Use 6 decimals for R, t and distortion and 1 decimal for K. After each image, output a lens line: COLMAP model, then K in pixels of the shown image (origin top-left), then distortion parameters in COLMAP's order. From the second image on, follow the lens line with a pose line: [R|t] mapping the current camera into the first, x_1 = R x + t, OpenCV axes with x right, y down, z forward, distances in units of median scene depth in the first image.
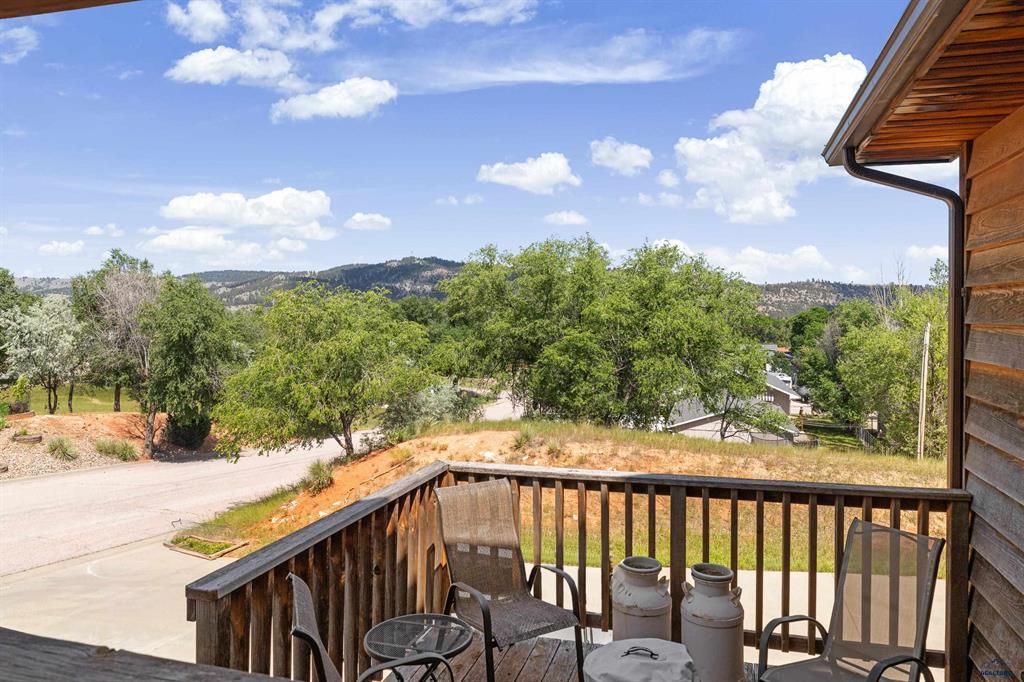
lens RADIAL K [[717.1, 0, 521.0], [0, 717.1, 317.0], [0, 0, 1]] dist [0.001244, -0.002088]
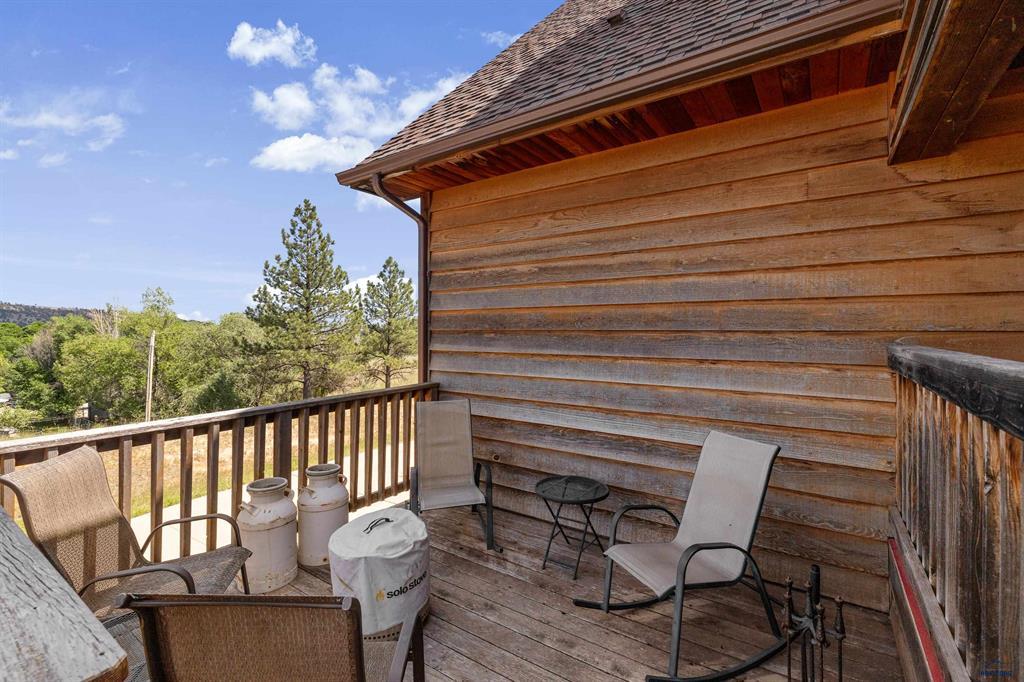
lens RADIAL K [[444.8, 0, 514.1], [0, 444.8, 333.5], [0, 0, 1]] dist [0.001647, -0.000584]
pose [[0.317243, -0.008539, 0.948306, -0.333144], [0.005029, 0.999961, 0.007321, 0.094813], [-0.948331, 0.002447, 0.317274, 0.370318]]
